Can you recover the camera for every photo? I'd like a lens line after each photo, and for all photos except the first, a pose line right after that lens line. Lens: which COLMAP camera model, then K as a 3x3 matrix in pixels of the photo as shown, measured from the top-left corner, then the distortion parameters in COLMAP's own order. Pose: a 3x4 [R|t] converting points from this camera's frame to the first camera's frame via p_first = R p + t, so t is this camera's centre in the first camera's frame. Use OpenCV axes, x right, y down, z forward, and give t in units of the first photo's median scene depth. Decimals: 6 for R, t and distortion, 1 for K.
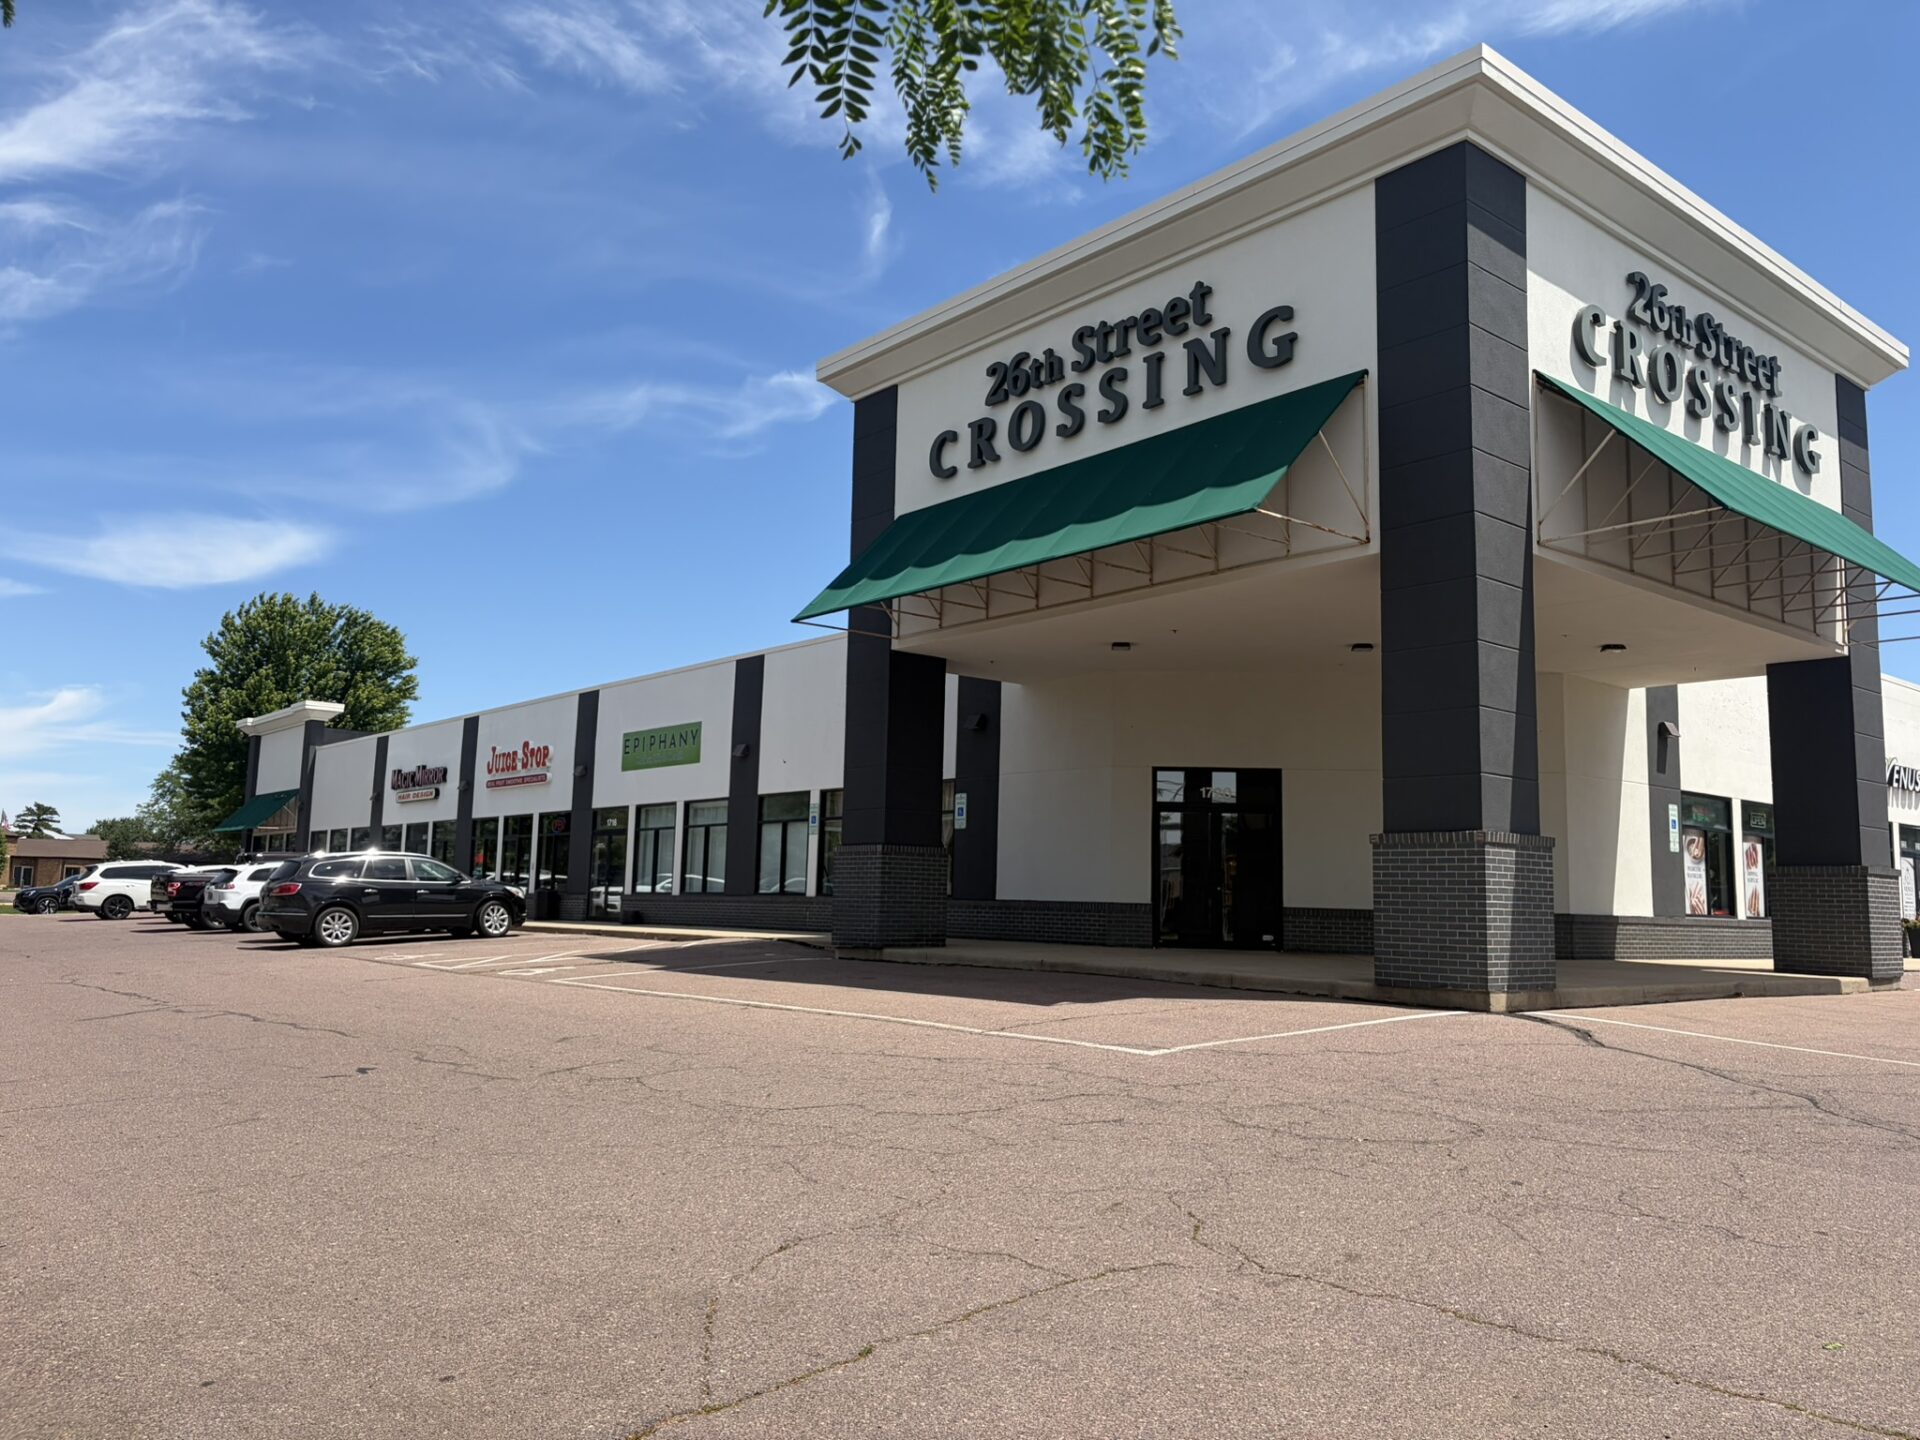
lens RADIAL K [[1450.4, 0, 969.6], [0, 1450.4, 734.1], [0, 0, 1]] dist [0.028435, -0.000135]
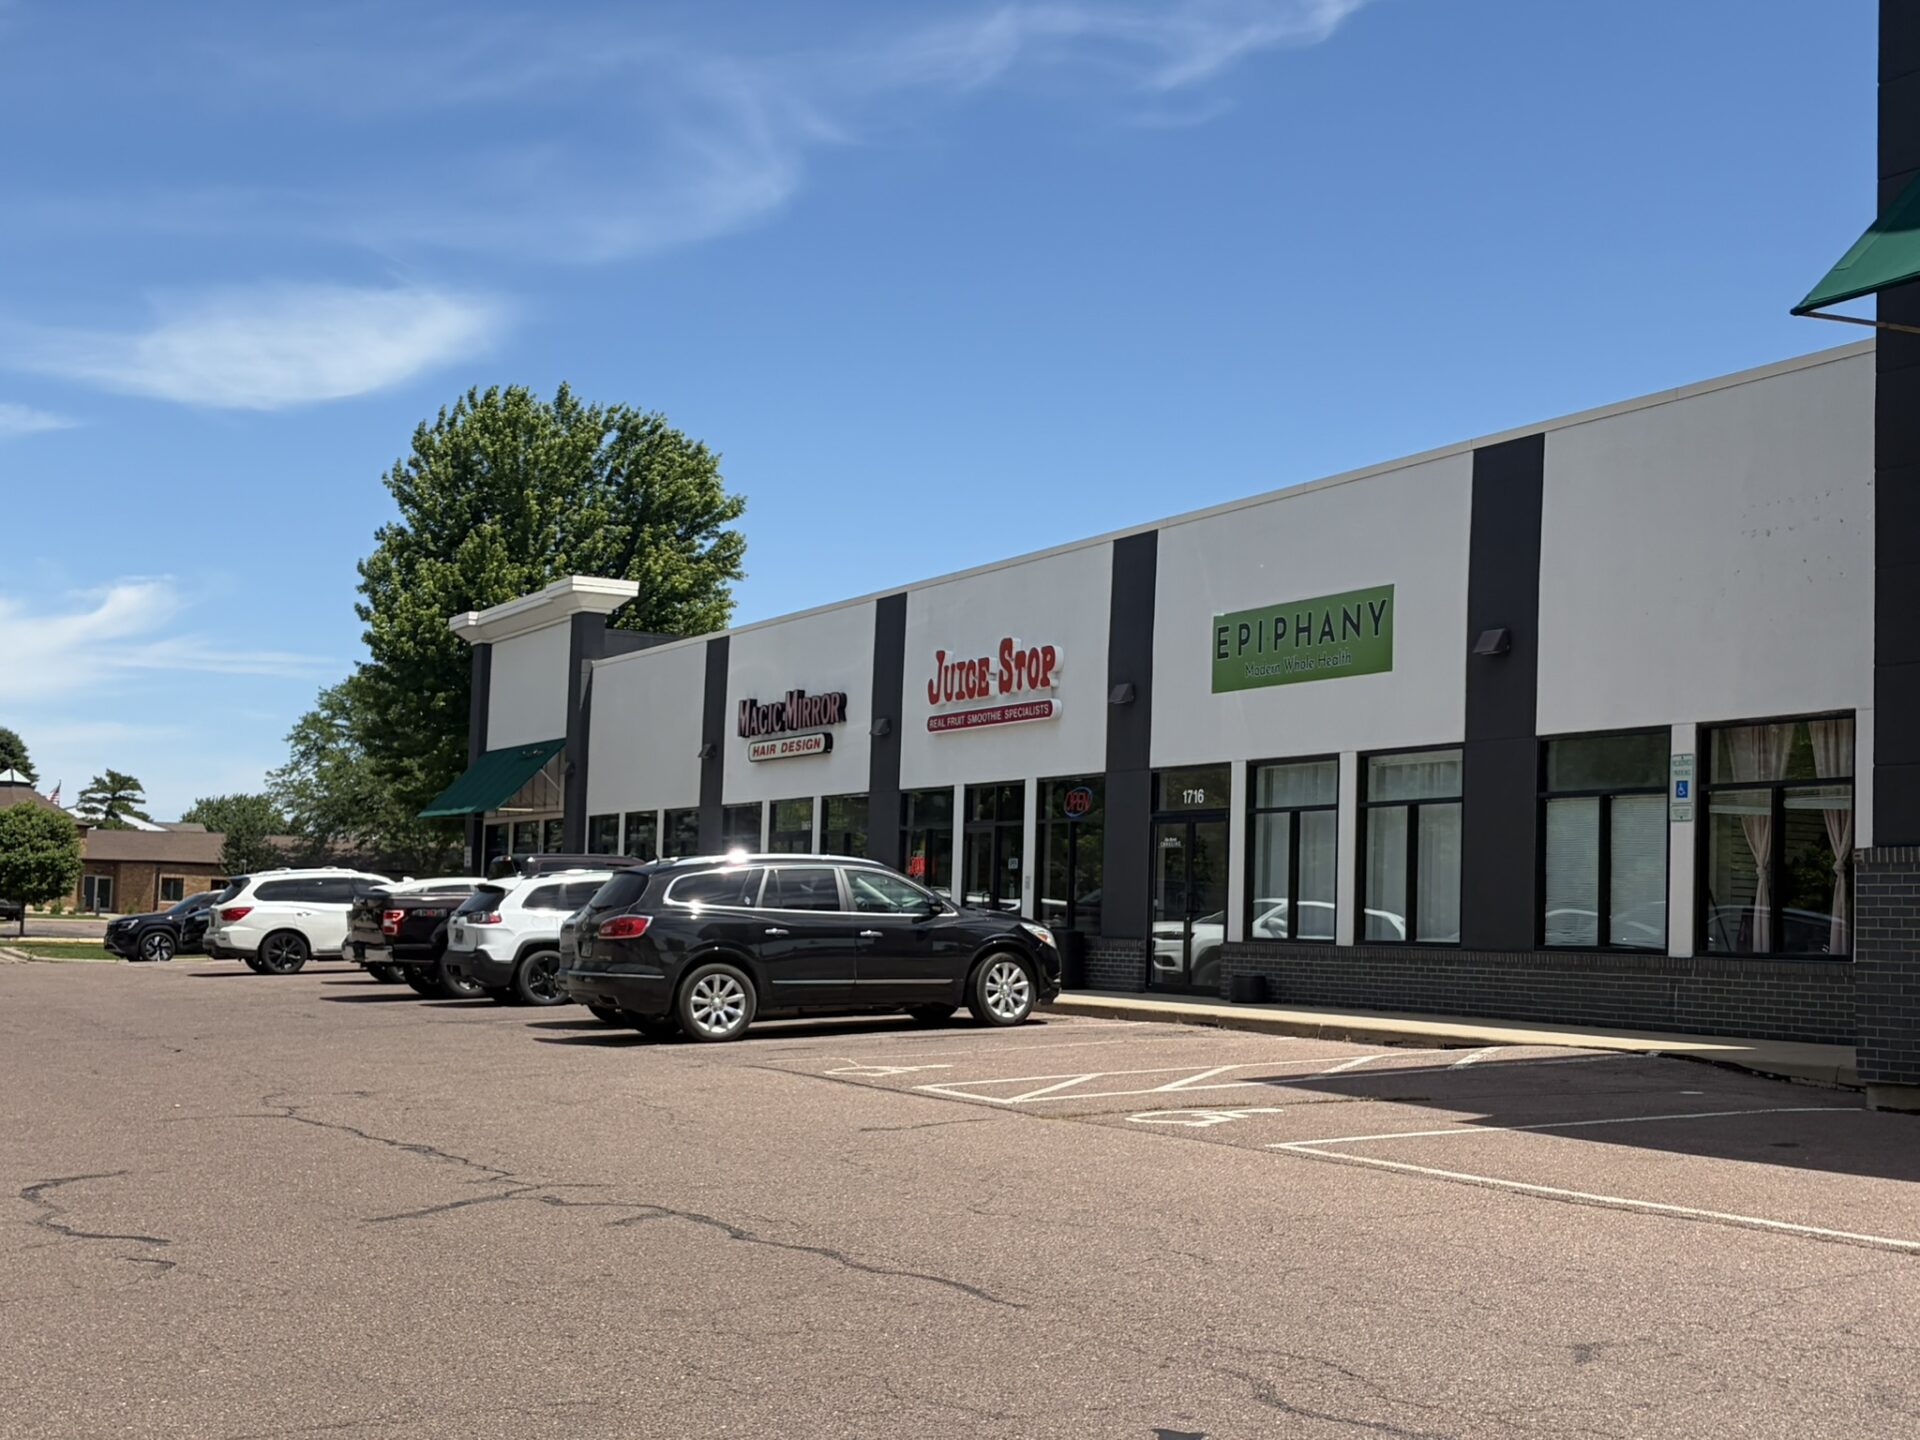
lens RADIAL K [[2680.6, 0, 961.8], [0, 2680.6, 758.6], [0, 0, 1]] dist [0.193114, -0.061529]
pose [[0.966547, -0.006784, -0.256401, -0.075723], [0.018303, 0.998926, 0.042567, 0.006383], [0.255837, -0.045836, 0.965633, 0.083492]]
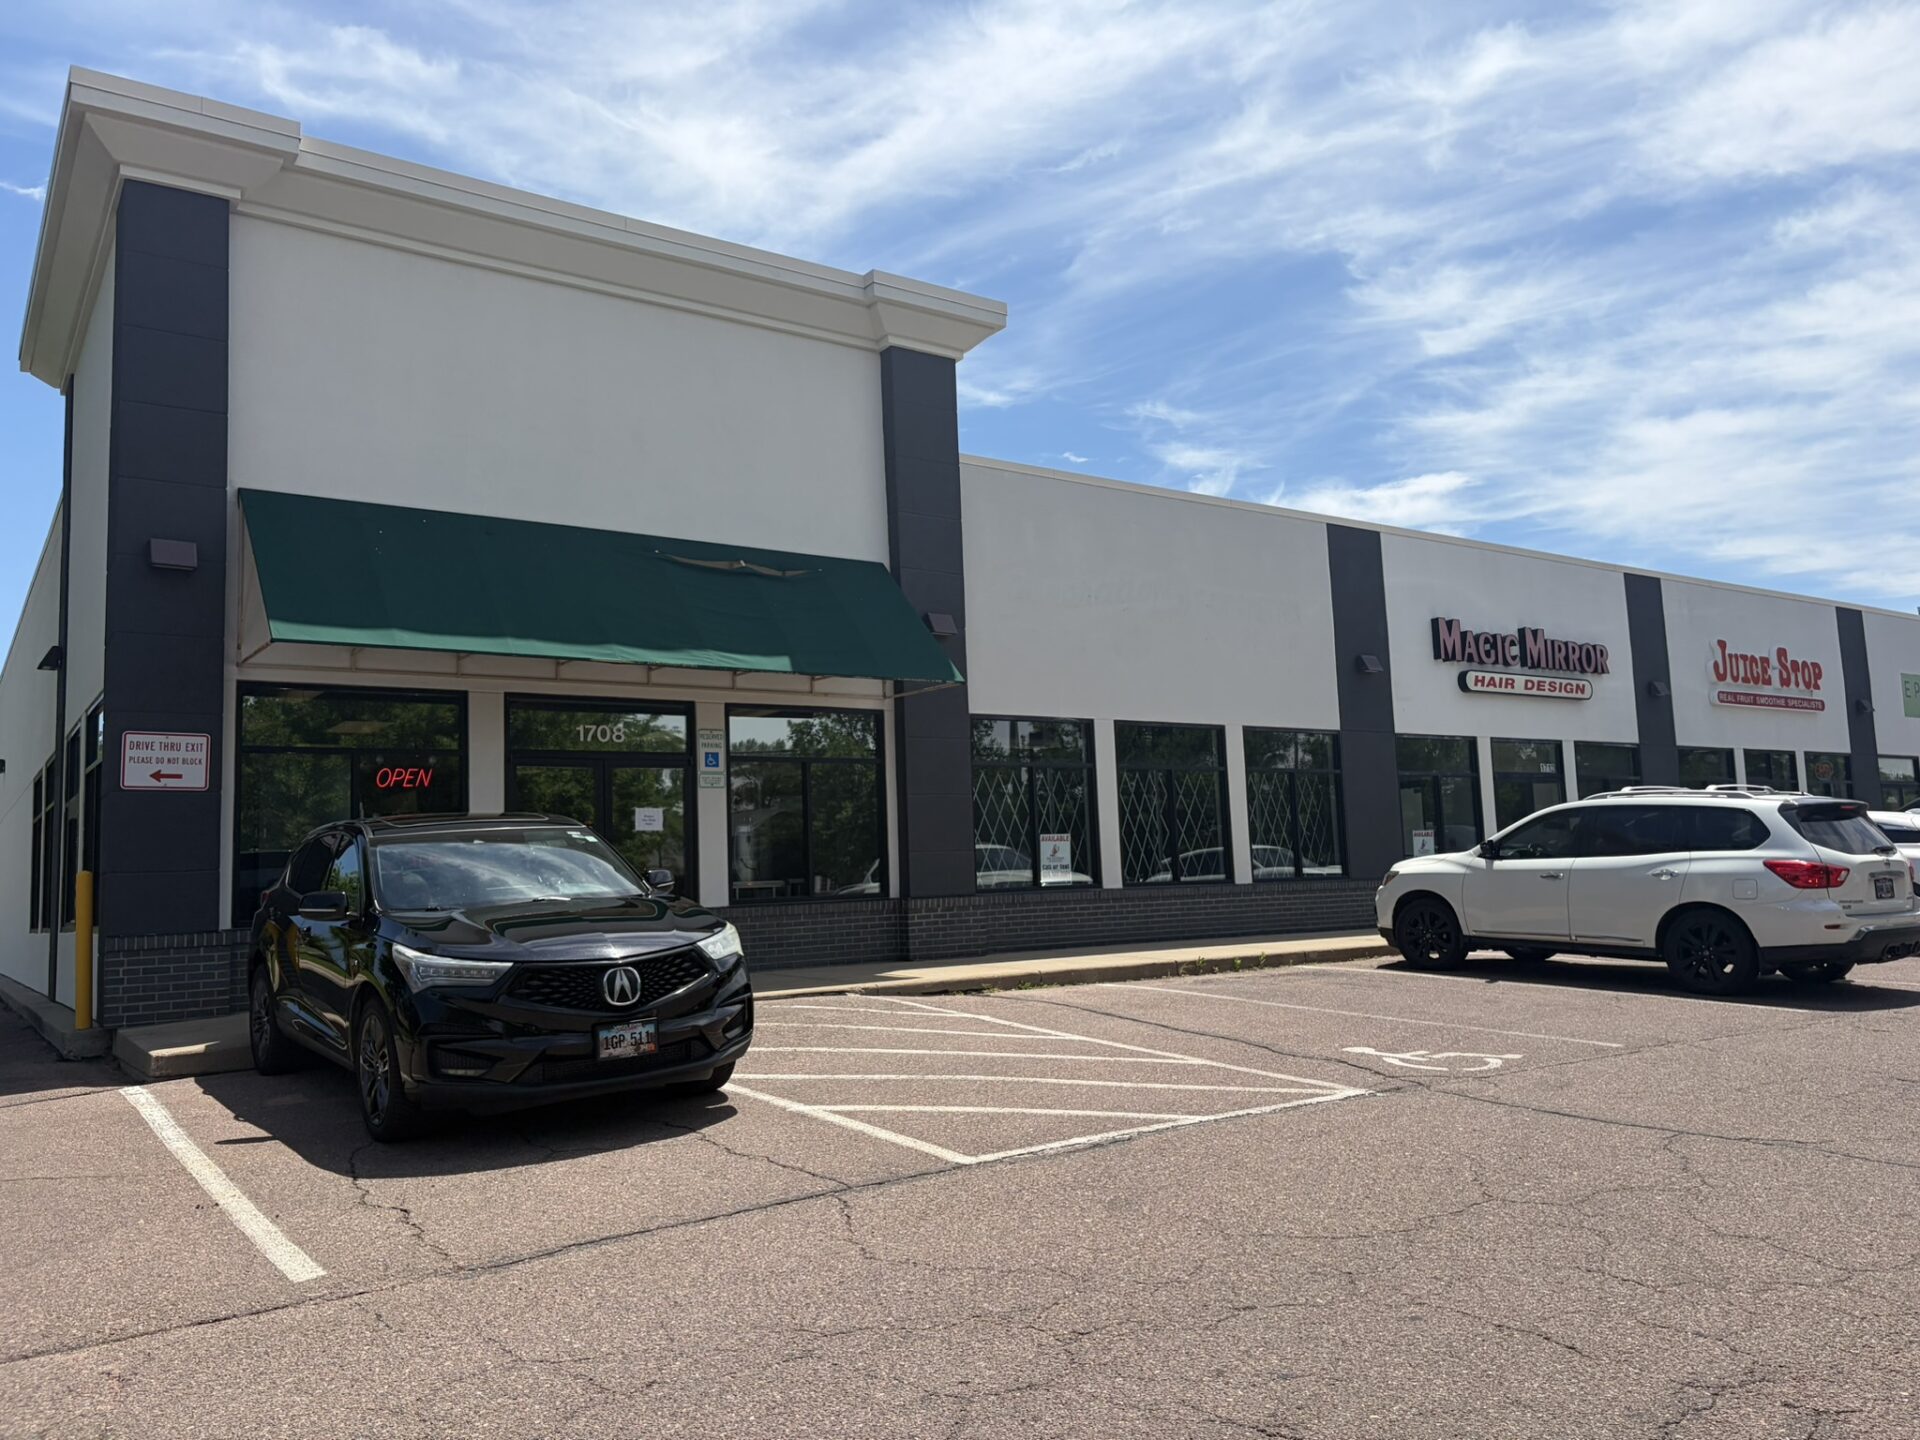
lens RADIAL K [[1450.4, 0, 969.6], [0, 1450.4, 734.1], [0, 0, 1]] dist [0.028435, -0.000135]
pose [[0.087085, 0.085016, 0.992567, -0.981932], [-0.072430, 0.994255, -0.078805, 0.123615], [-0.993564, -0.065029, 0.092742, 1.251287]]
